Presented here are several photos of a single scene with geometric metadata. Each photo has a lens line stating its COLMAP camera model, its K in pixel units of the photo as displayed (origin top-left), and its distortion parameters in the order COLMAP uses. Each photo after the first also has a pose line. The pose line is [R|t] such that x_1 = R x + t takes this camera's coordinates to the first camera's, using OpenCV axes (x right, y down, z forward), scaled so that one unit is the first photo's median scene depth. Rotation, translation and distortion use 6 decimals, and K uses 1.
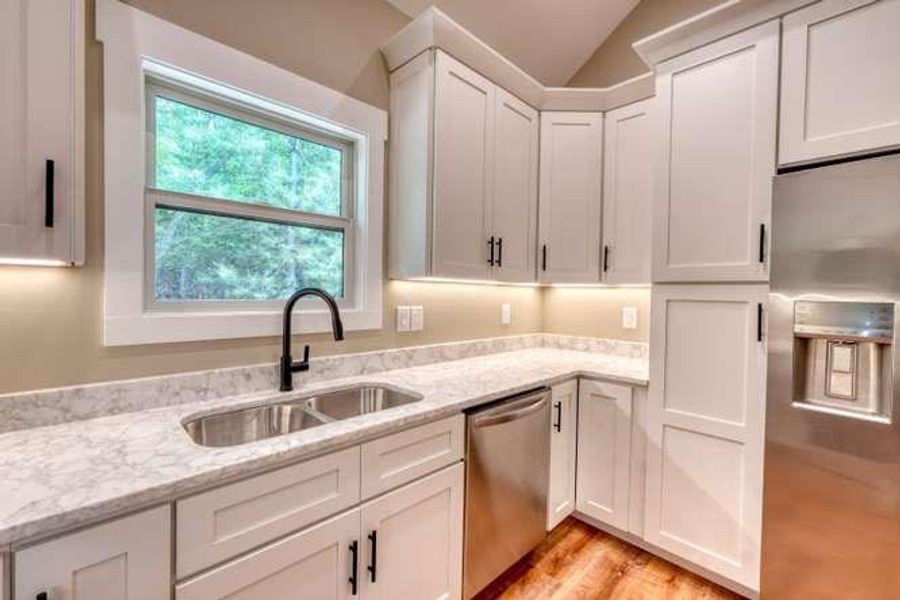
lens RADIAL K [[381.3, 0, 447.8], [0, 381.3, 298.6], [0, 0, 1]] dist [-0.004940, 0.003209]
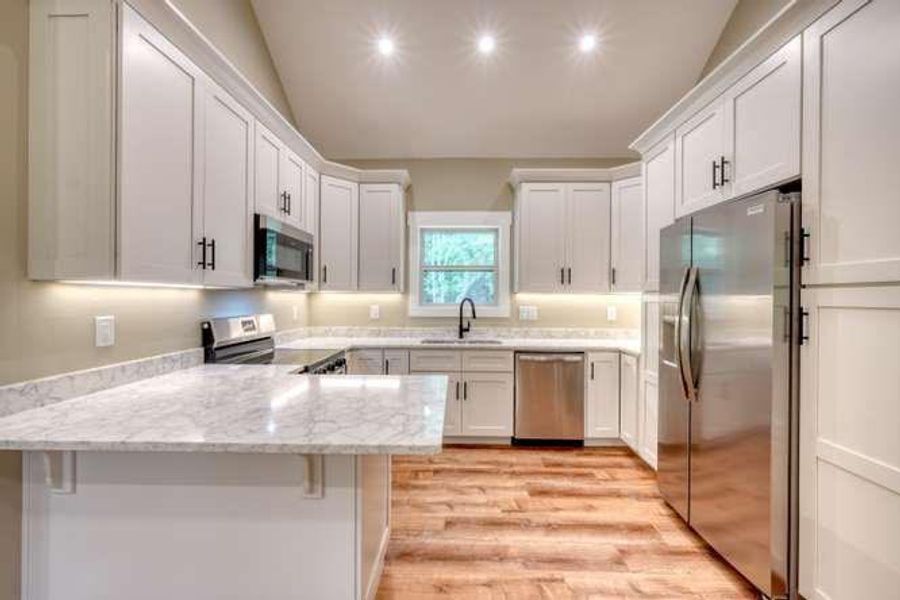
lens RADIAL K [[381.3, 0, 447.8], [0, 381.3, 298.6], [0, 0, 1]] dist [-0.004940, 0.003209]
pose [[0.695599, -0.013553, -0.718303, 1.281611], [-0.006296, 0.999669, -0.024959, 0.037682], [0.718403, 0.021884, 0.695283, -0.793869]]
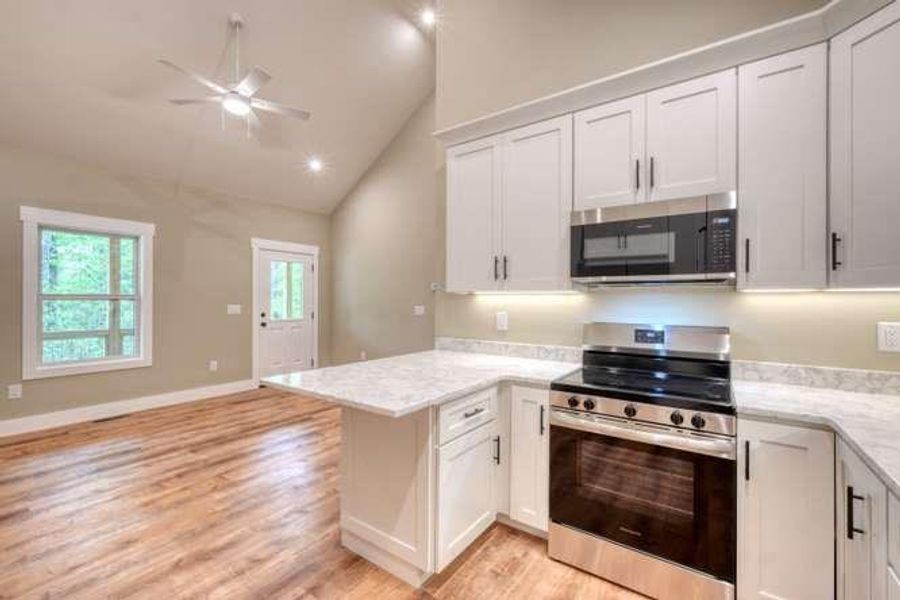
lens RADIAL K [[381.3, 0, 447.8], [0, 381.3, 298.6], [0, 0, 1]] dist [-0.004940, 0.003209]
pose [[-0.983959, -0.025822, -0.176519, 0.418820], [-0.028125, 0.999549, 0.010555, -0.009567], [0.176167, 0.015351, -0.984241, 0.970406]]
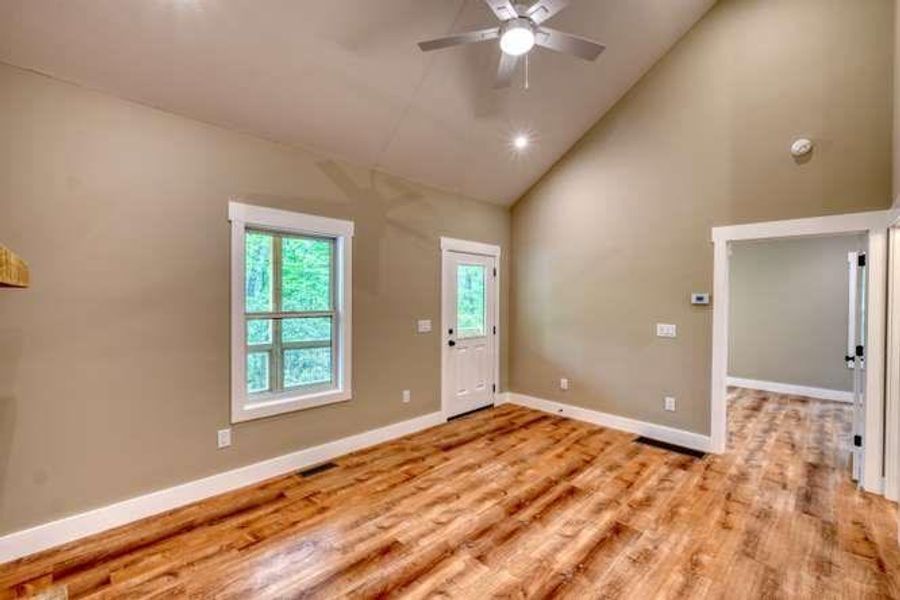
lens RADIAL K [[381.3, 0, 447.8], [0, 381.3, 298.6], [0, 0, 1]] dist [-0.004940, 0.003209]
pose [[-0.999538, -0.028139, -0.011514, 1.544435], [-0.028380, 0.999369, 0.021373, -0.082986], [0.010905, 0.021690, -0.999705, 0.061067]]
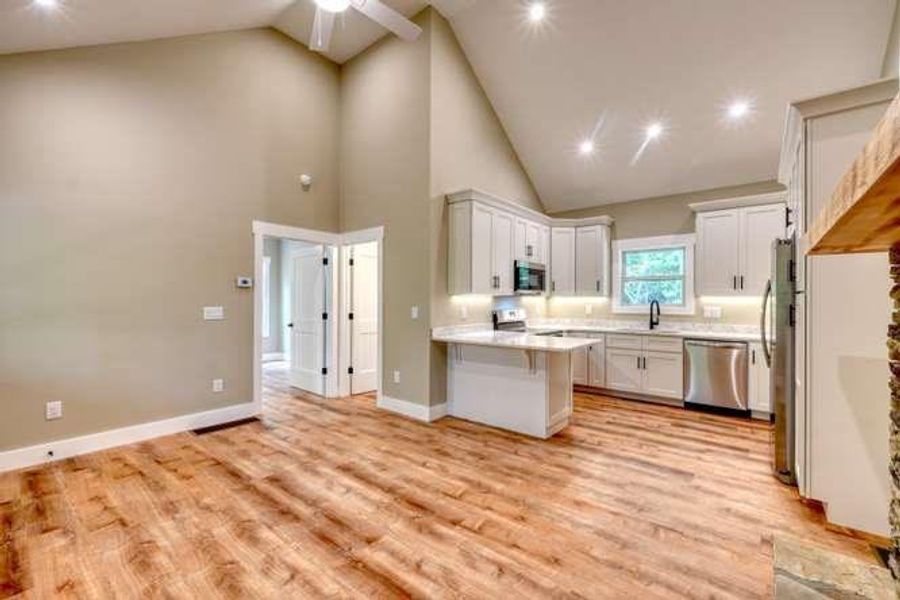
lens RADIAL K [[381.3, 0, 447.8], [0, 381.3, 298.6], [0, 0, 1]] dist [-0.004940, 0.003209]
pose [[0.107198, -0.020868, -0.994019, 2.723552], [-0.019886, 0.999535, -0.023129, 0.071948], [0.994039, 0.022247, 0.106733, -1.176118]]
